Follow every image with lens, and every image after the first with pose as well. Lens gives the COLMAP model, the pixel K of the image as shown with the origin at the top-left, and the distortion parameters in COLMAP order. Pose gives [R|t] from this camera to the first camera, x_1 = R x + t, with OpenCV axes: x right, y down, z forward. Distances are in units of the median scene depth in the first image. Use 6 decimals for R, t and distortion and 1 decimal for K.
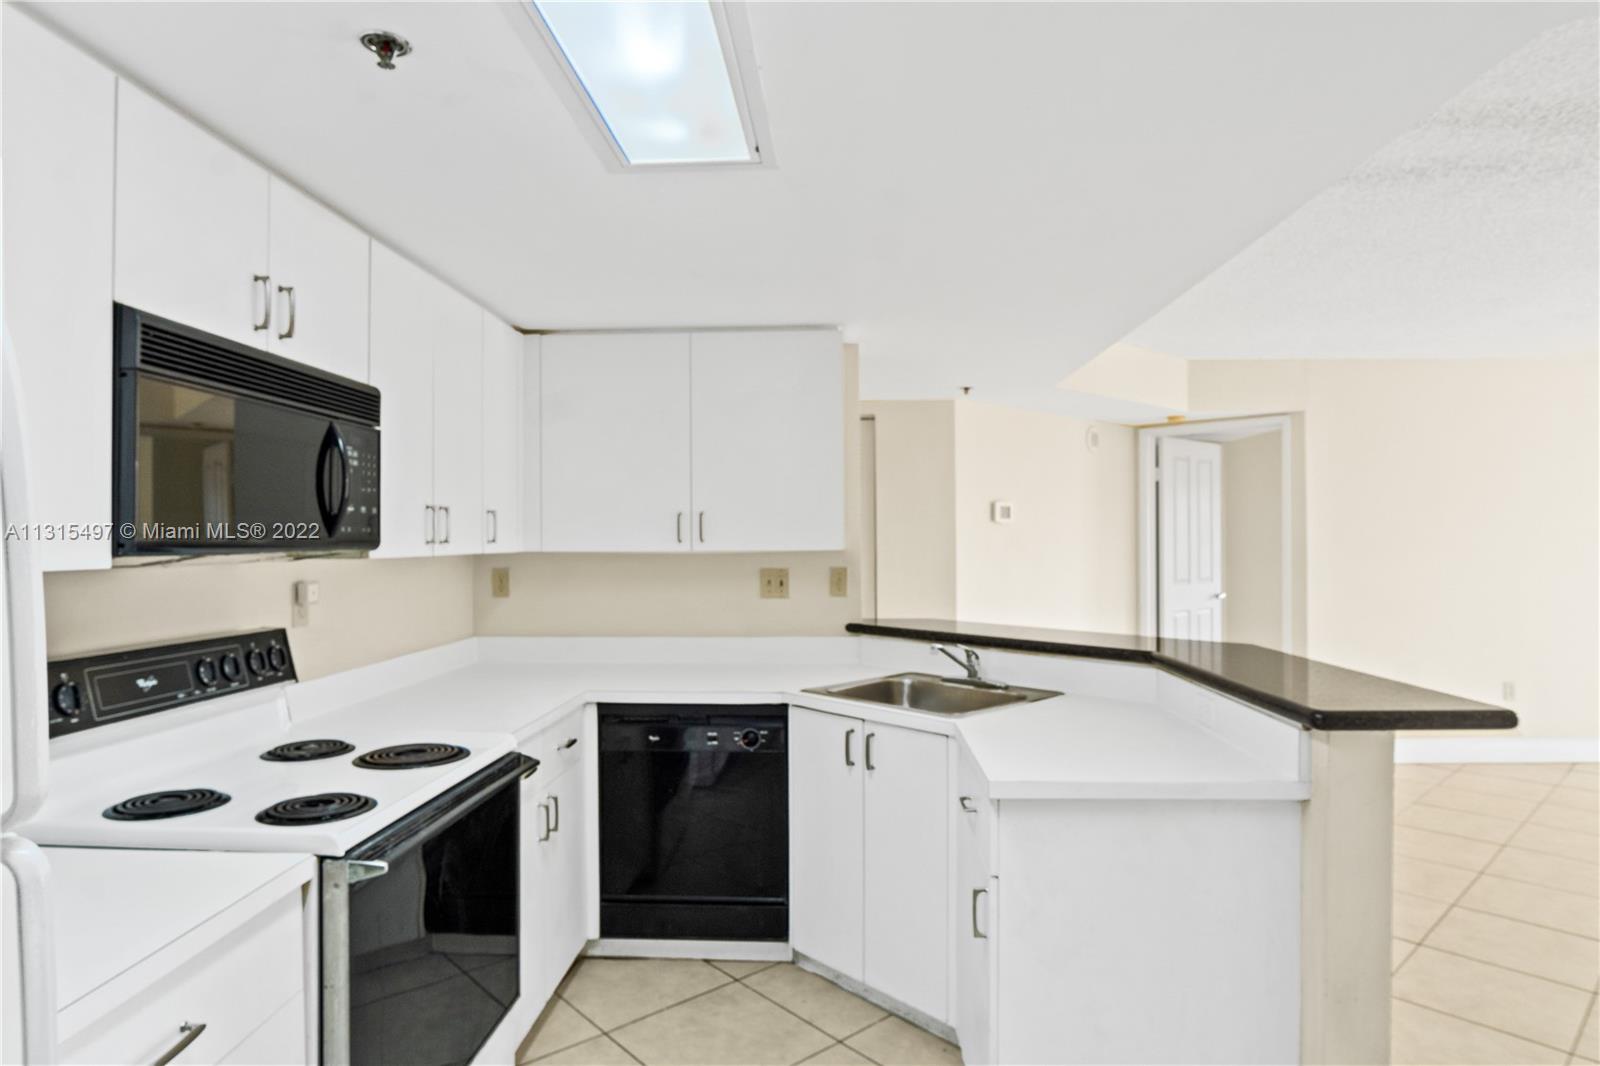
lens RADIAL K [[920.6, 0, 800.0], [0, 920.6, 533.0], [0, 0, 1]] dist [-0.002294, 0.000402]
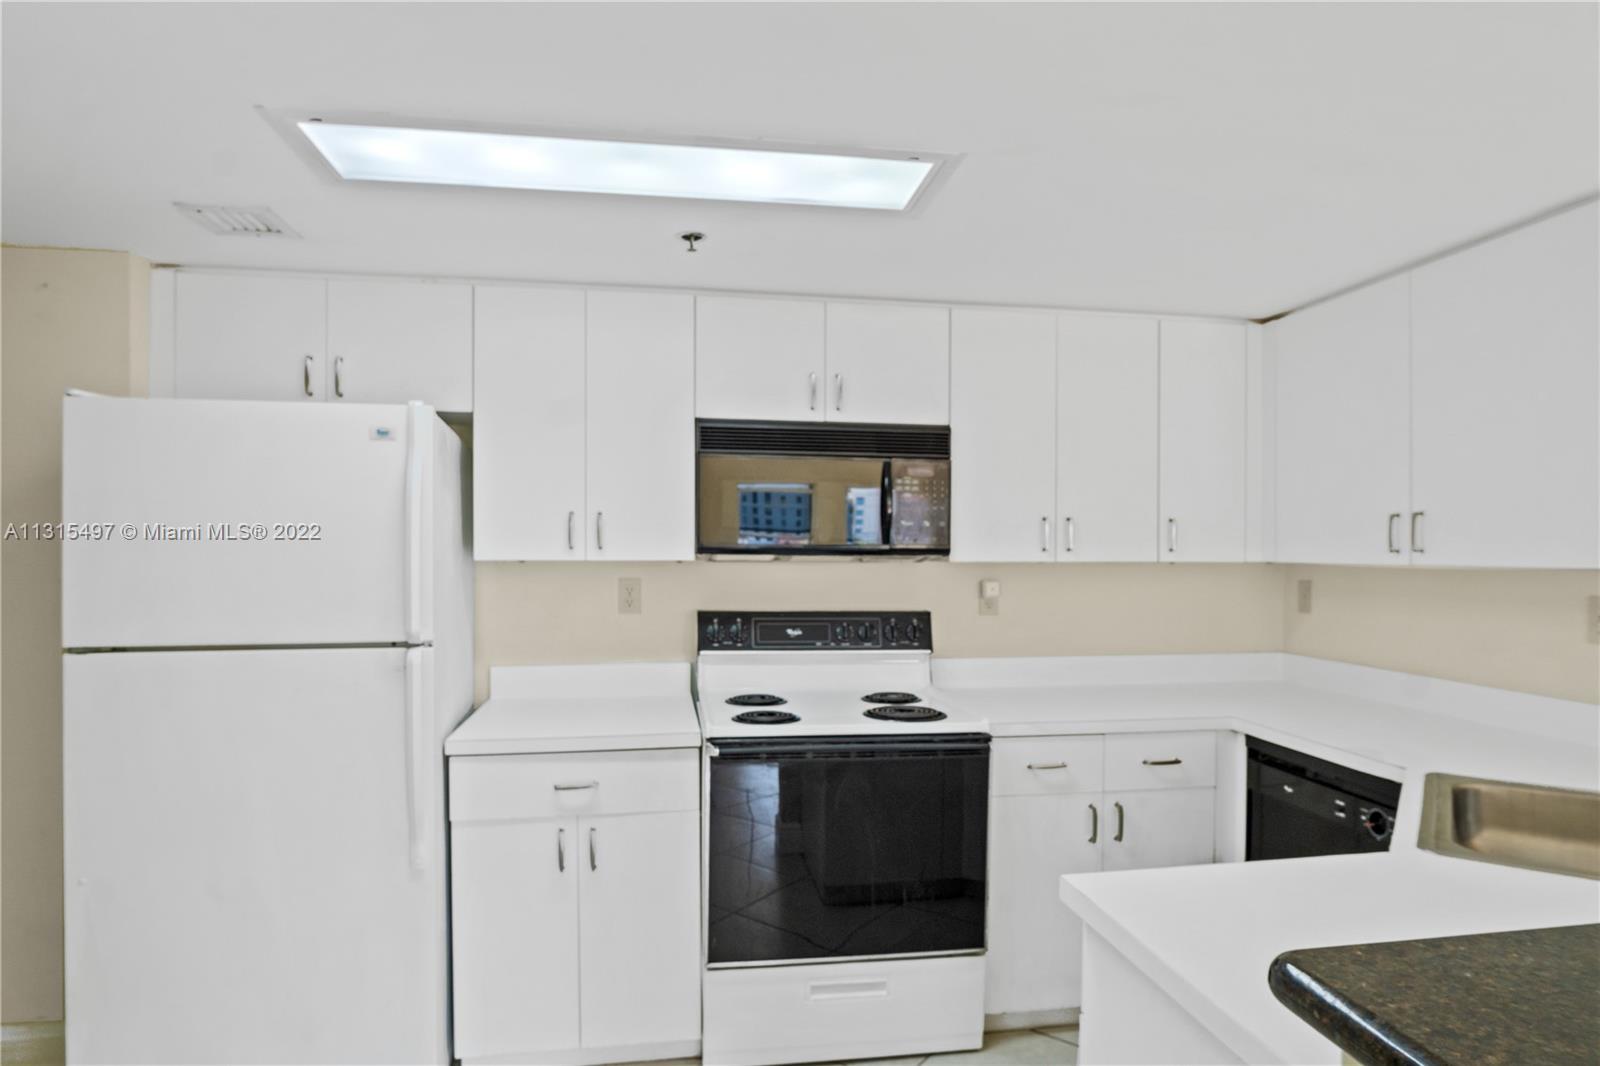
lens RADIAL K [[938.9, 0, 801.0], [0, 938.9, 566.8], [0, 0, 1]] dist [-0.002020, -0.000327]
pose [[0.217071, 0.029761, -0.975702, 0.780465], [0.001447, 0.999524, 0.030810, -0.005653], [0.976155, -0.008100, 0.216925, 0.536496]]
